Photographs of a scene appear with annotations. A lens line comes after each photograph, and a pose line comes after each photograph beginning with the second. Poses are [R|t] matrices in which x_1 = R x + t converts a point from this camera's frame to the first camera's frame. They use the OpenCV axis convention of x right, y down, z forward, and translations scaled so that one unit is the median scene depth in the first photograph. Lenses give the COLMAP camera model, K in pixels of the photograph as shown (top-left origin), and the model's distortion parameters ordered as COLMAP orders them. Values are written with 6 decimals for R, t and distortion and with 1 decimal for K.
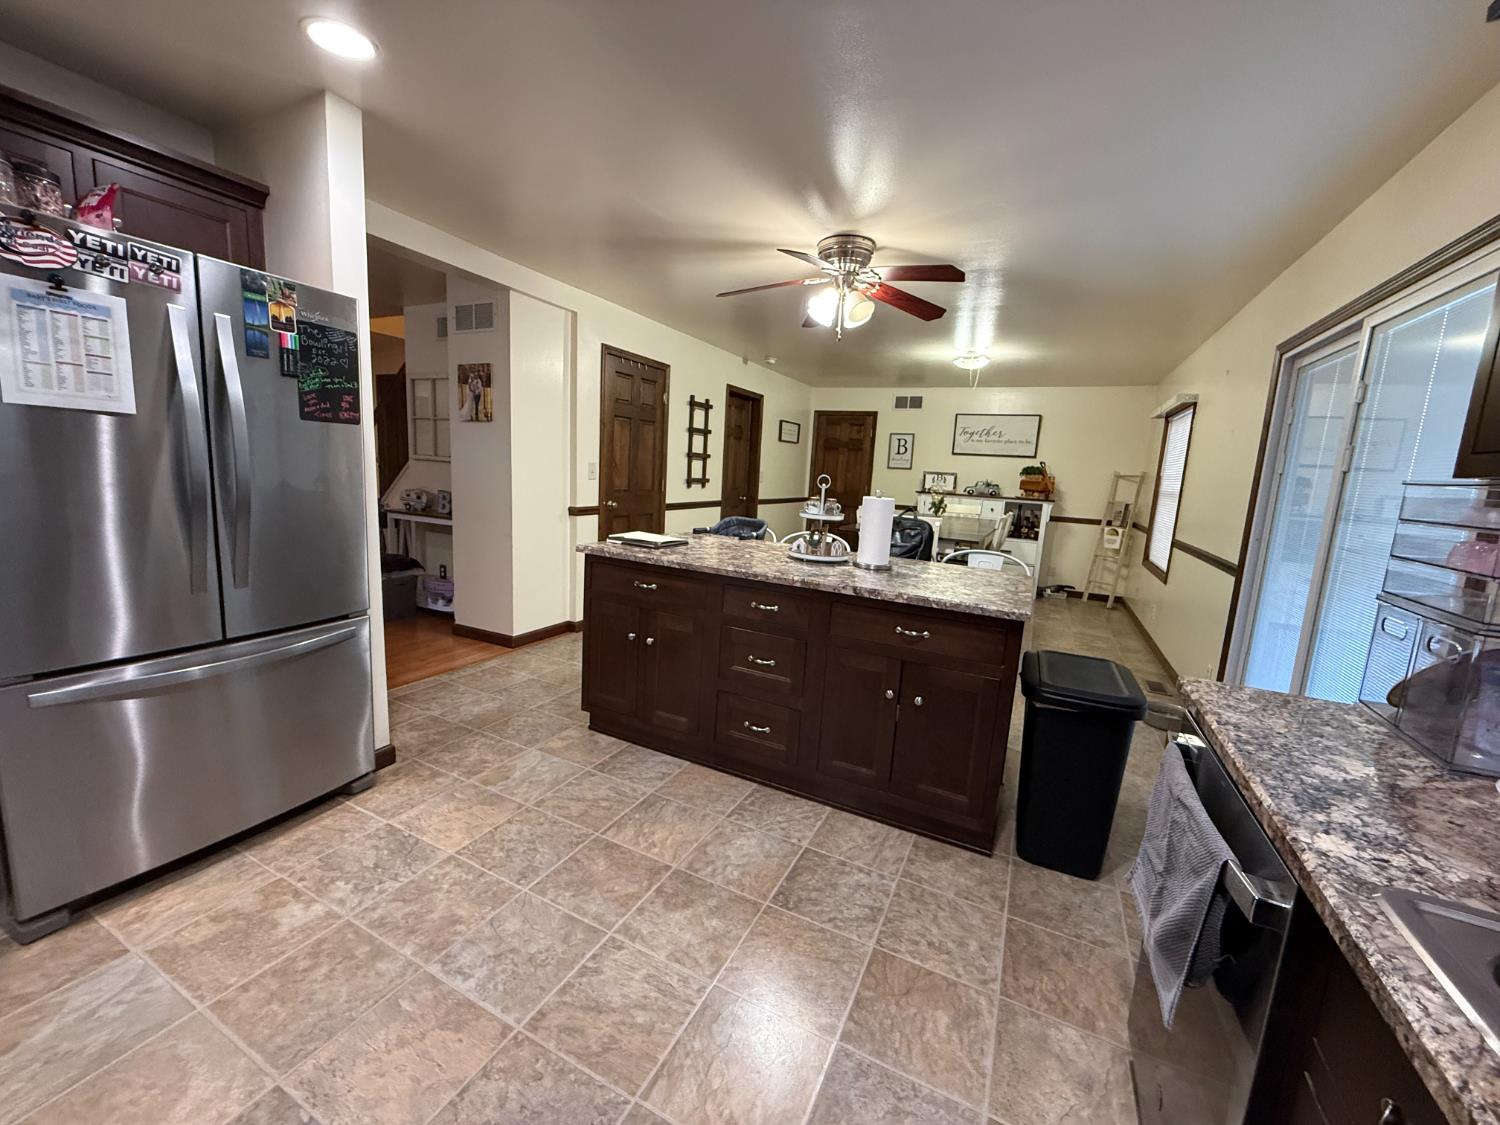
lens RADIAL K [[601.0, 0, 741.6], [0, 601.0, 554.8], [0, 0, 1]] dist [-0.003770, 0.001779]
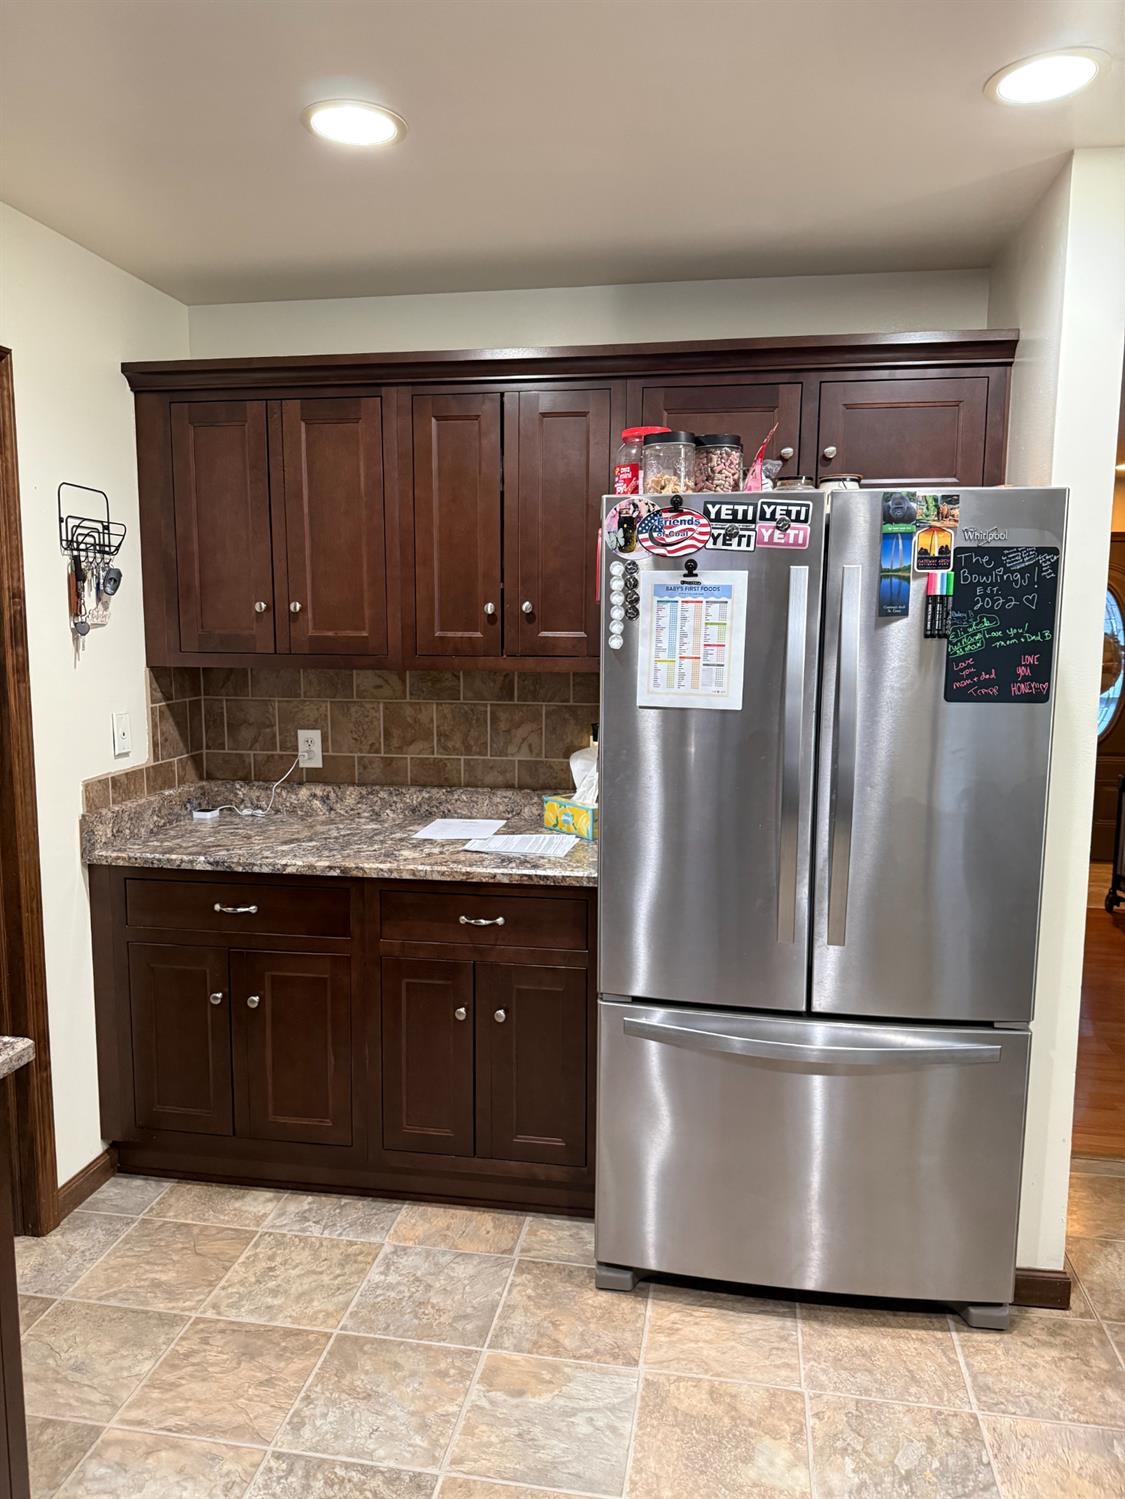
lens RADIAL K [[1045.2, 0, 561.4], [0, 1045.2, 757.4], [0, 0, 1]] dist [0.027862, -0.015202]
pose [[0.301096, 0.061702, -0.951595, 0.222847], [-0.130021, 0.991241, 0.023133, -0.152791], [0.944688, 0.116762, 0.306482, 0.309096]]
